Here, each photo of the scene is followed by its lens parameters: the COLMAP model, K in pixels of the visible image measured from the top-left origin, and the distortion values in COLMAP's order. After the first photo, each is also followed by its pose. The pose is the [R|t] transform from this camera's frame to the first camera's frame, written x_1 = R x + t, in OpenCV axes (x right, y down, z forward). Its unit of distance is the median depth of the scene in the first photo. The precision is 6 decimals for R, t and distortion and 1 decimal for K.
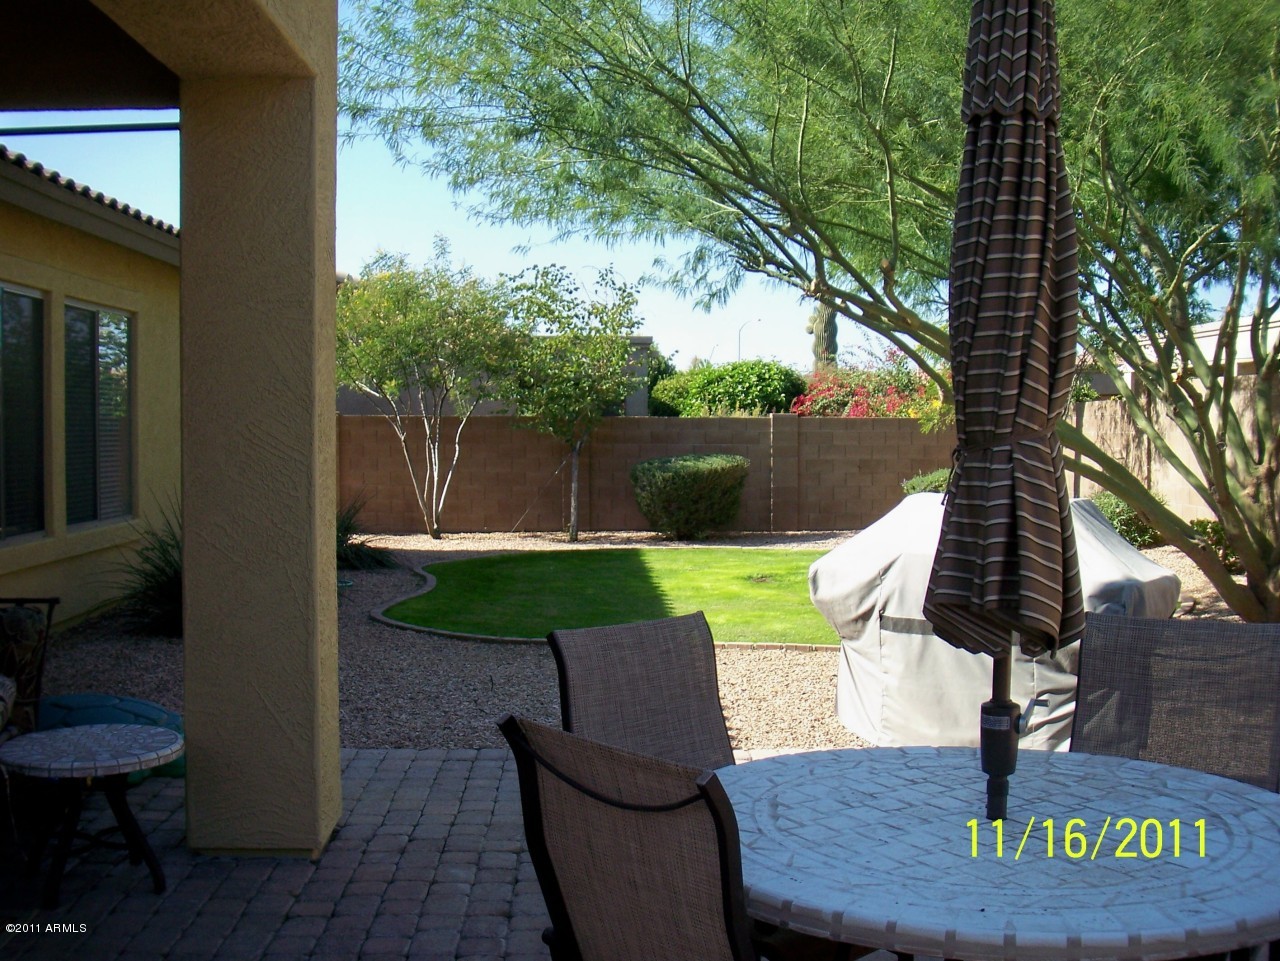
lens RADIAL K [[1470.0, 0, 638.5], [0, 1470.0, 479.0], [0, 0, 1]] dist [-0.120384, 0.000000]
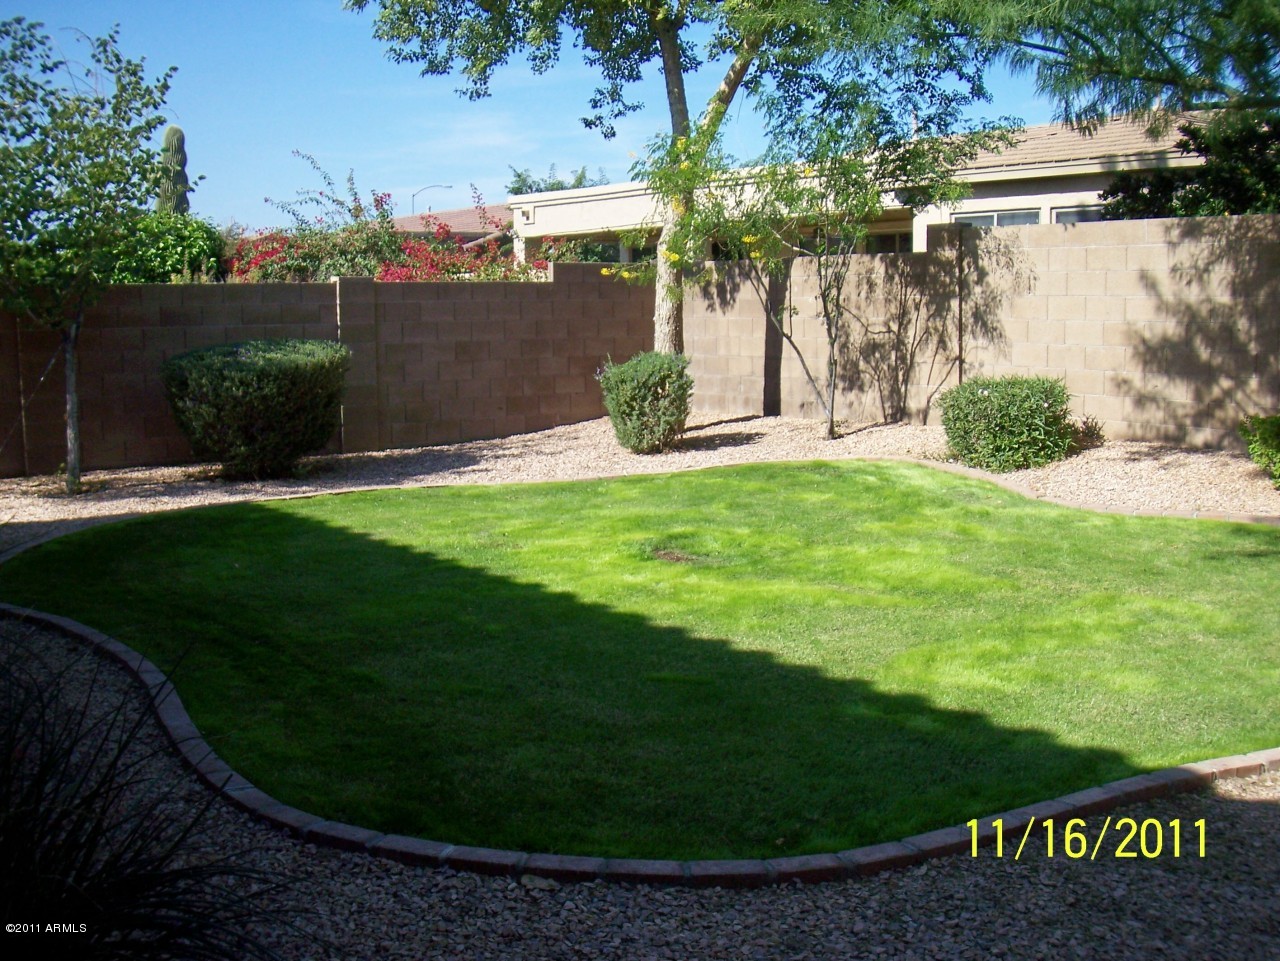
lens RADIAL K [[1470.0, 0, 640.2], [0, 1470.0, 480.2], [0, 0, 1]] dist [-0.120384, 0.000000]
pose [[0.844483, -0.071553, 0.530780, -0.160641], [0.028413, 0.995625, 0.089011, -0.008169], [-0.534827, -0.060087, 0.842822, 0.386286]]
